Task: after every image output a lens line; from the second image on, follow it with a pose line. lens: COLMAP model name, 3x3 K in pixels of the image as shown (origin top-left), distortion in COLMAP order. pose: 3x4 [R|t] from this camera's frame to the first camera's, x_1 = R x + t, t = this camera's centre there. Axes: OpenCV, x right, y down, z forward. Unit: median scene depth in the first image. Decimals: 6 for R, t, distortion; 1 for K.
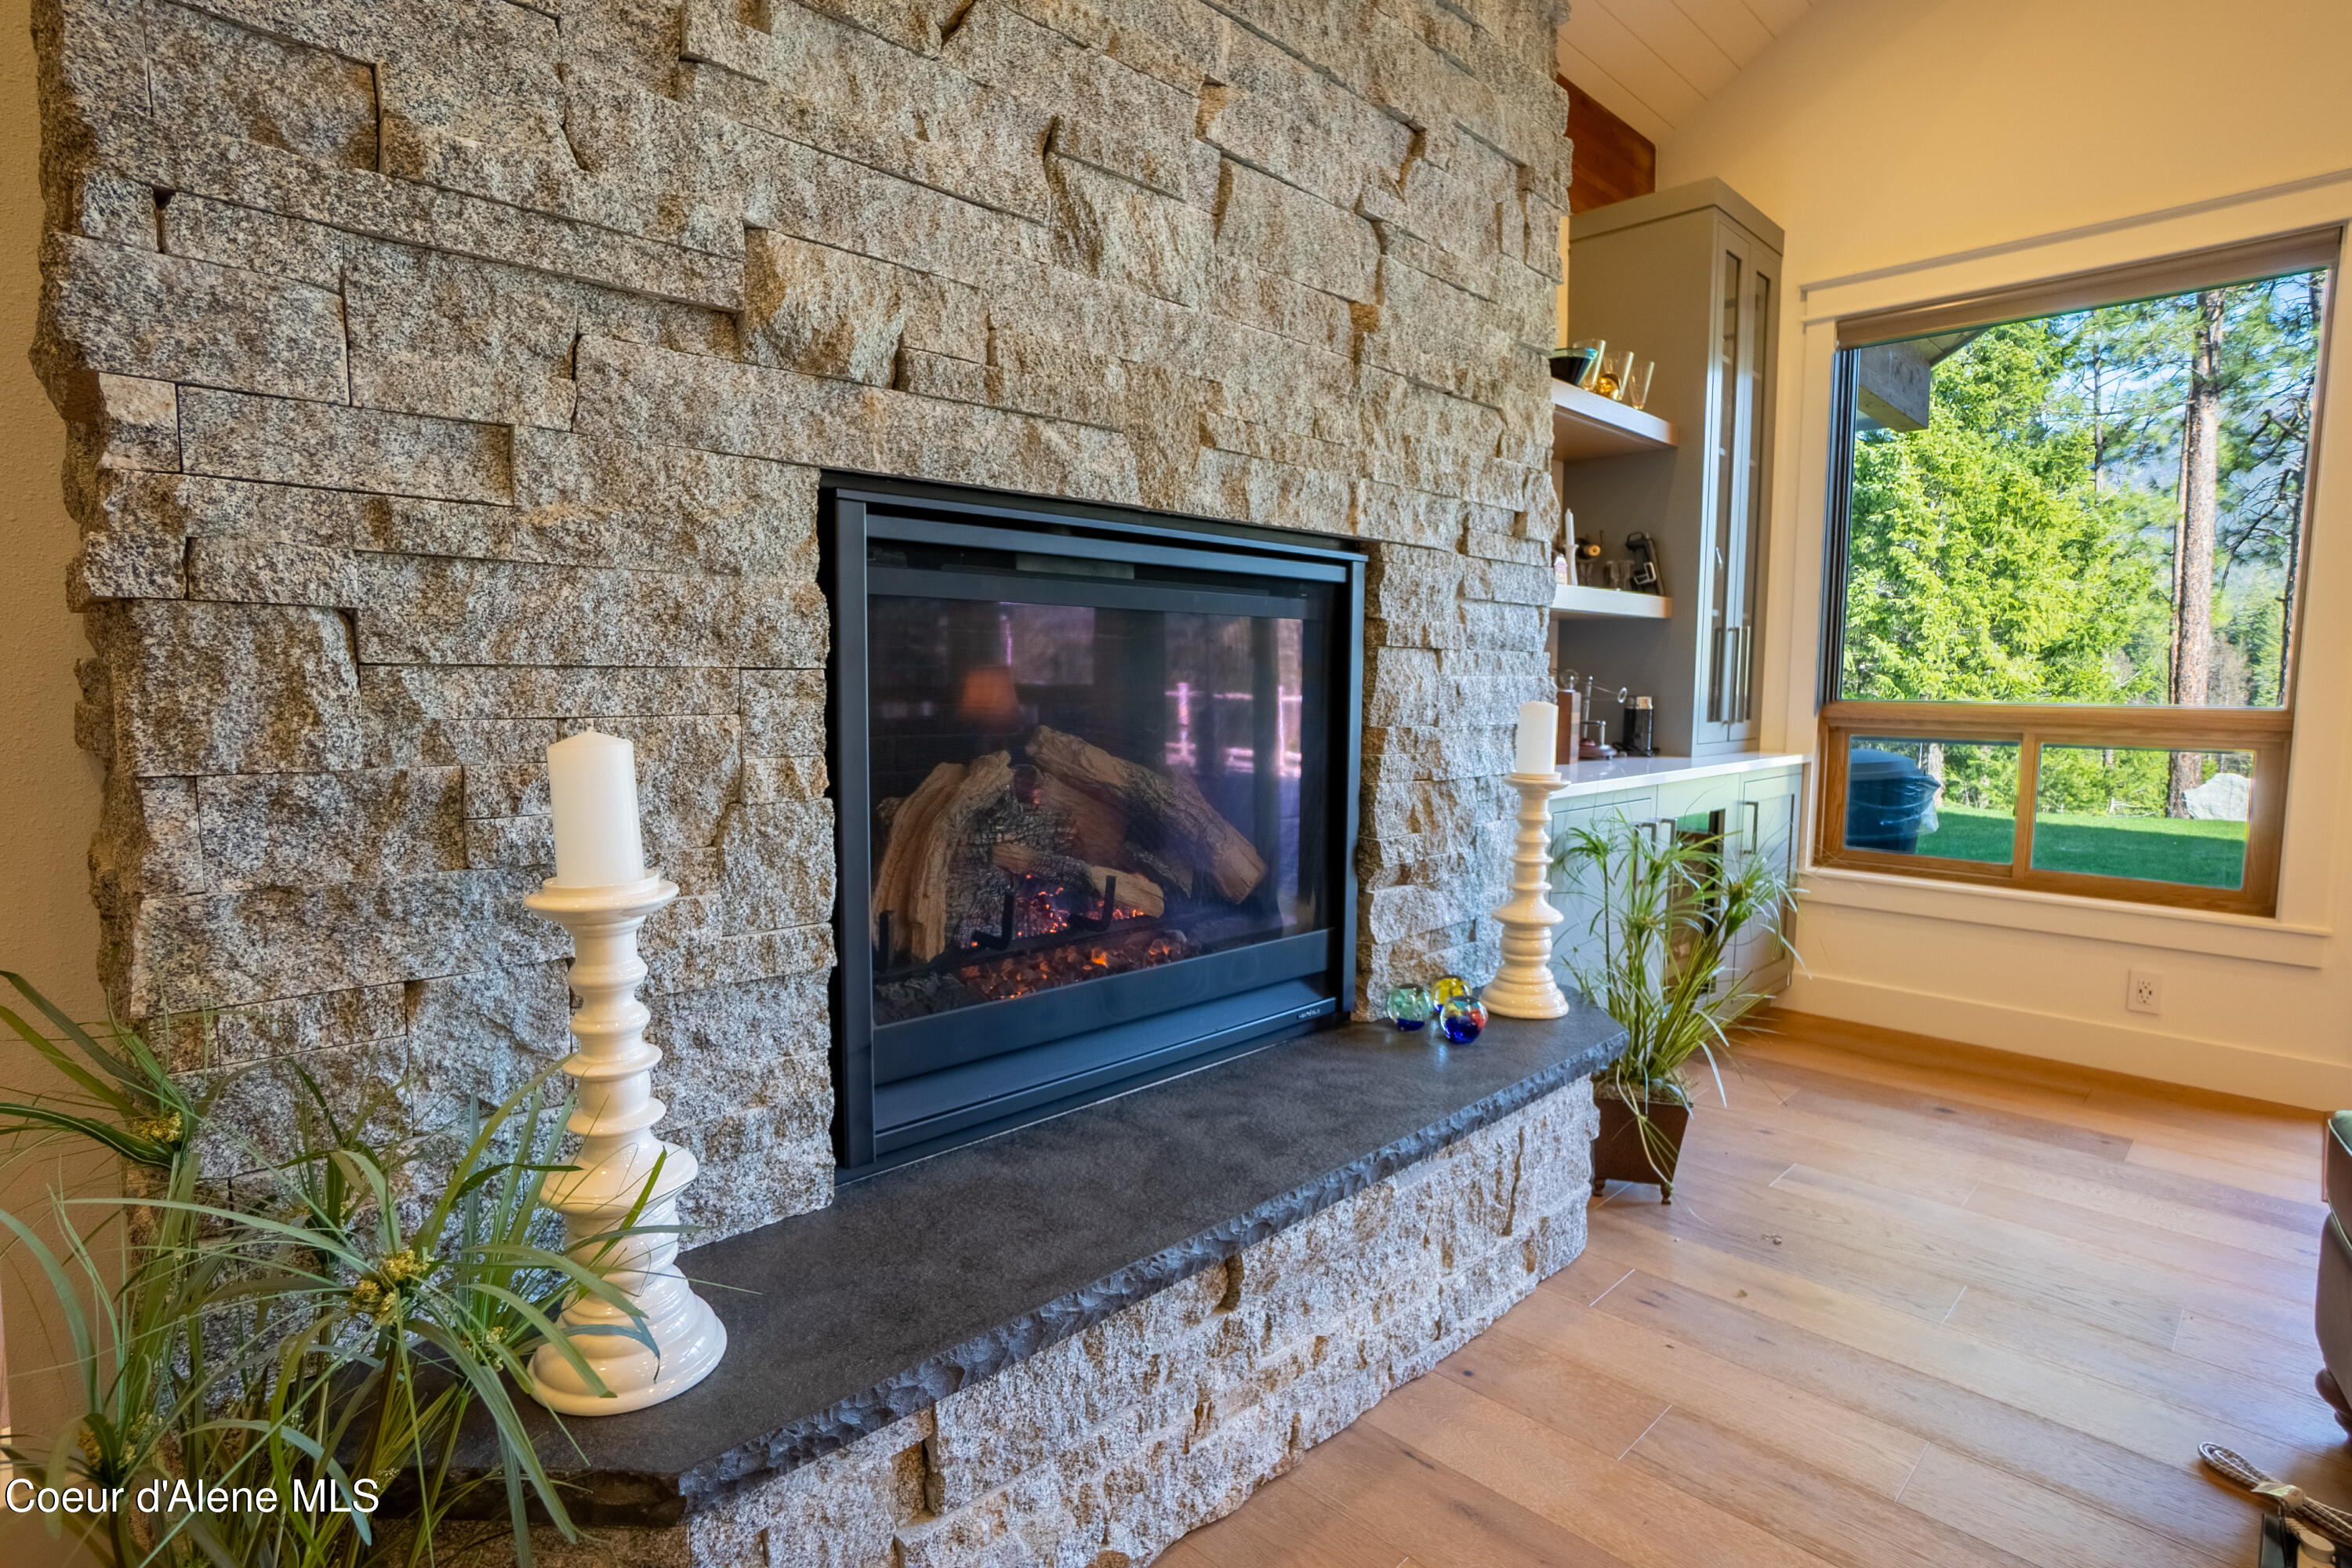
lens RADIAL K [[1166.1, 0, 1181.7], [0, 1166.1, 780.7], [0, 0, 1]] dist [-0.020979, 0.003401]
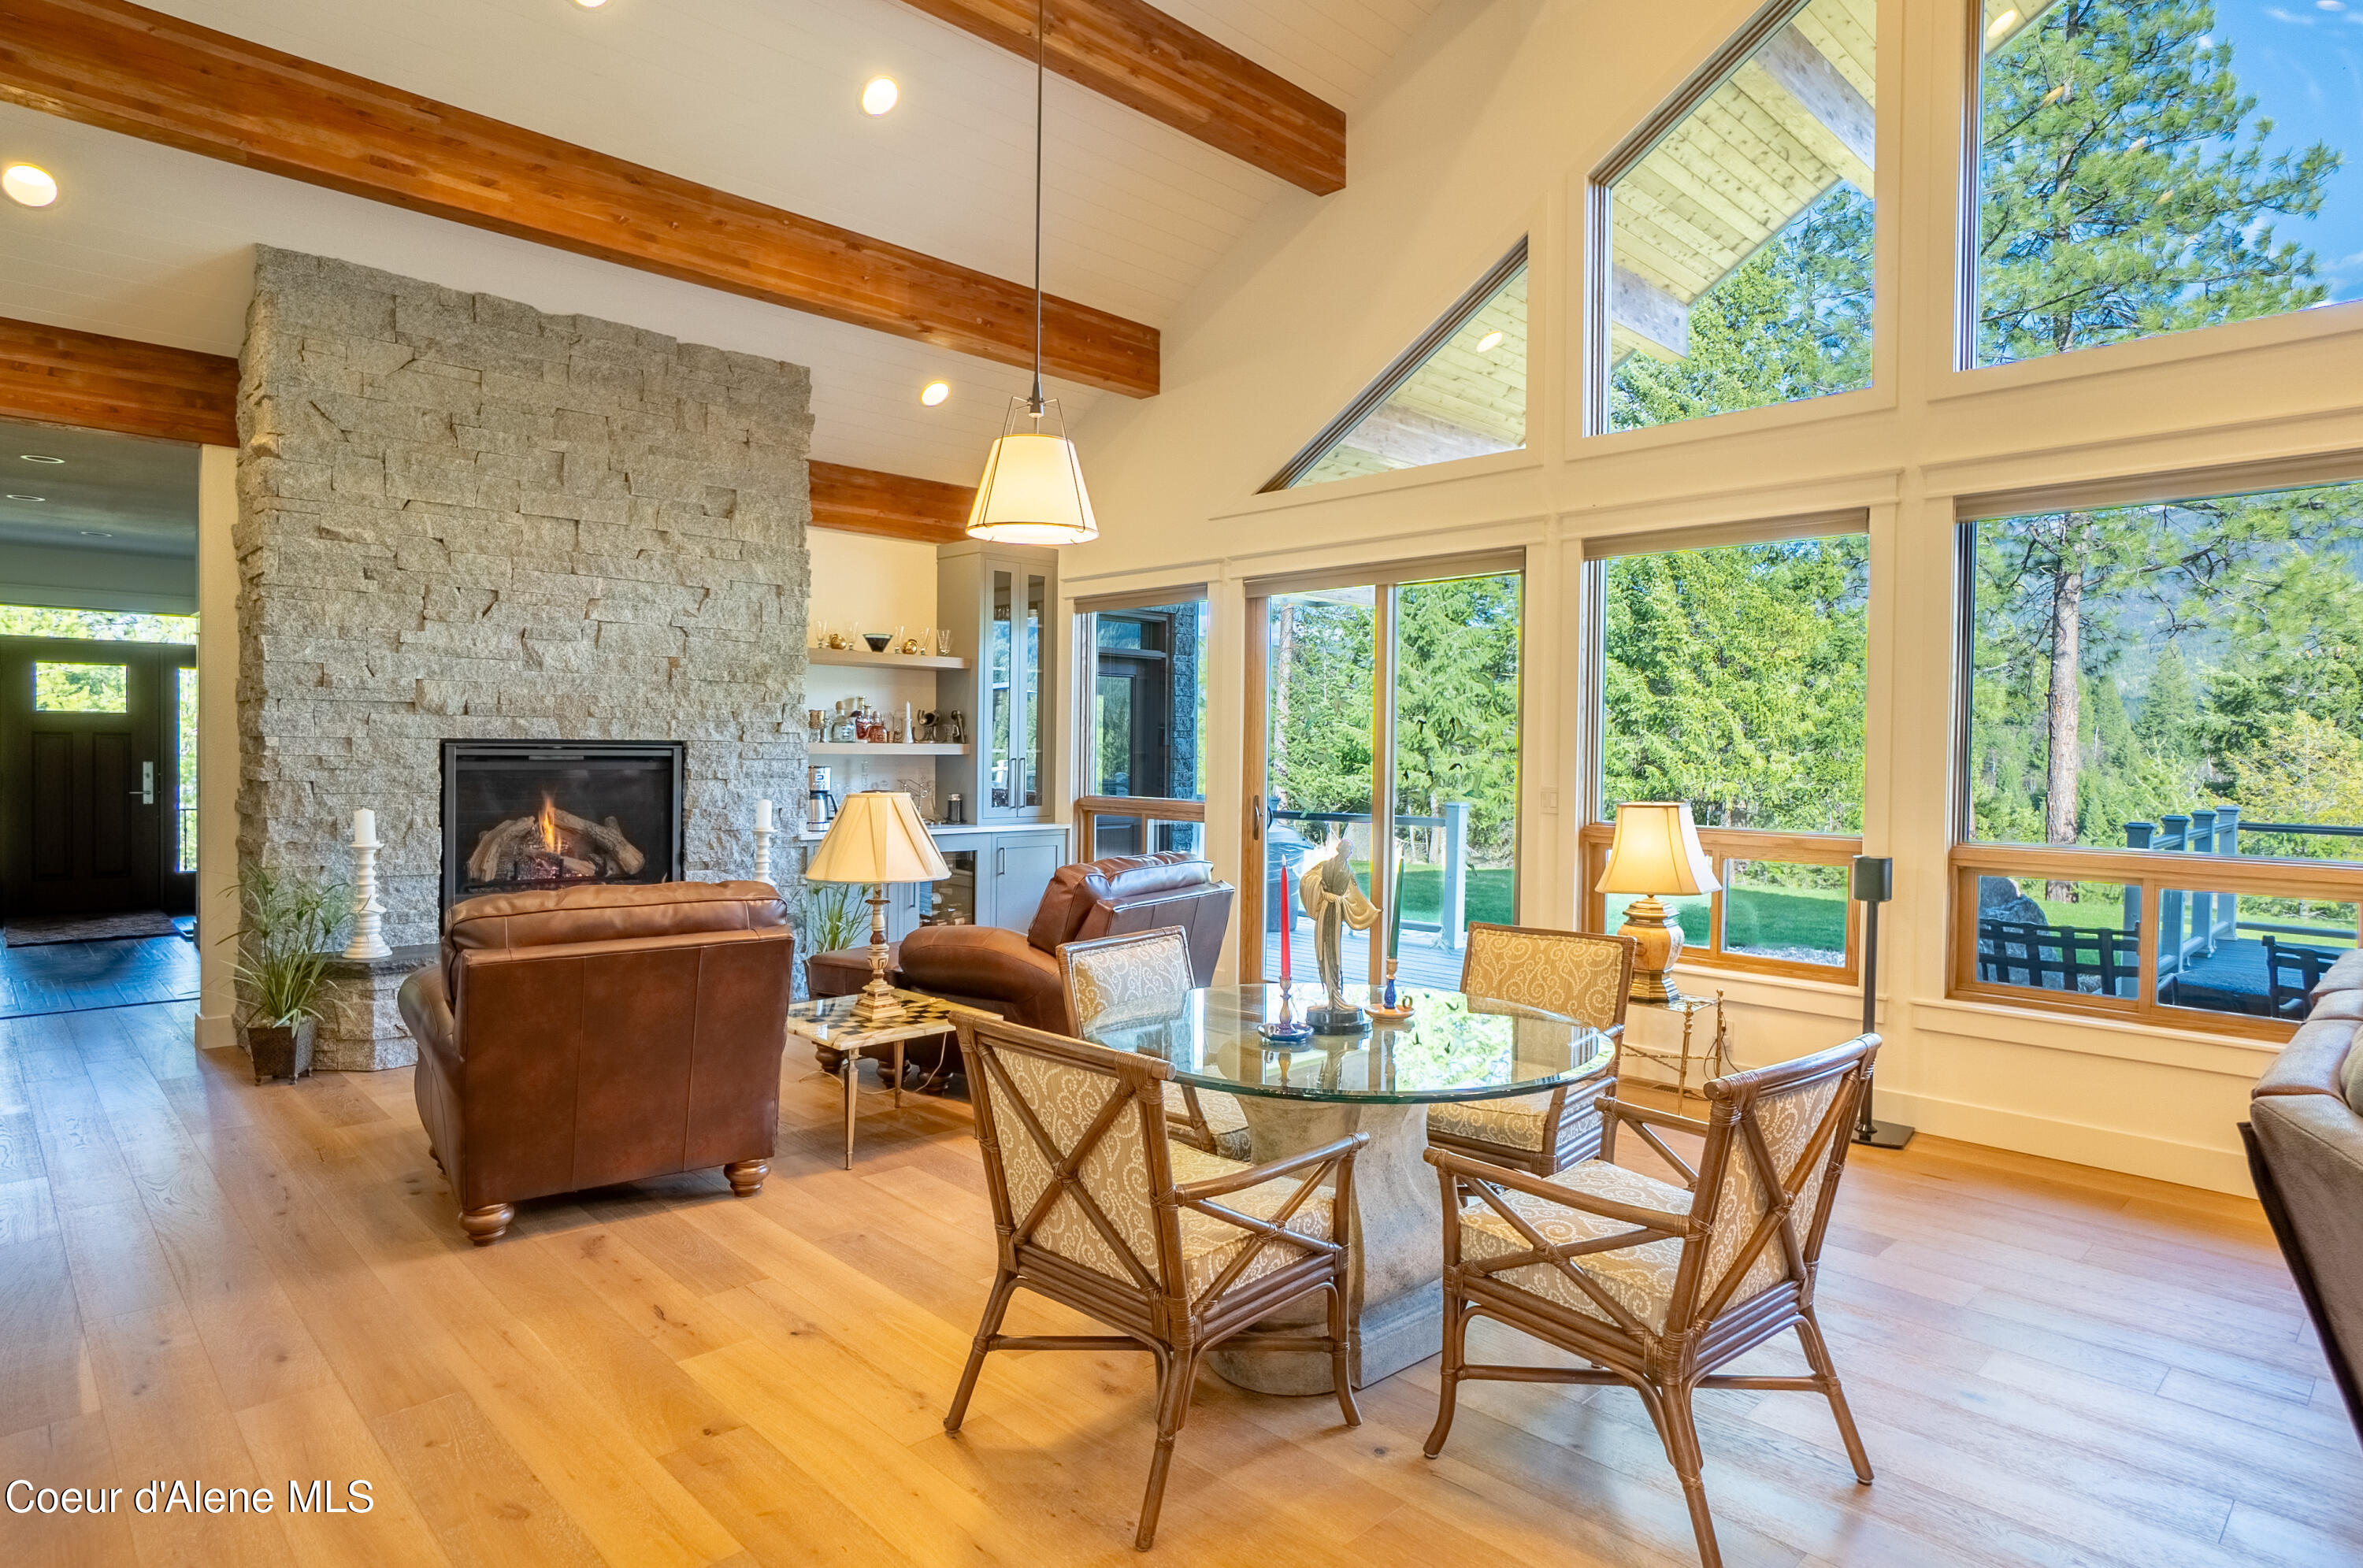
lens RADIAL K [[1310.9, 0, 1190.5], [0, 1310.9, 786.8], [0, 0, 1]] dist [0.003796, 0.002236]
pose [[0.999953, 0.009423, 0.002194, 2.026408], [-0.009278, 0.998251, -0.058379, 0.105187], [-0.002740, 0.058356, 0.998292, -3.102305]]
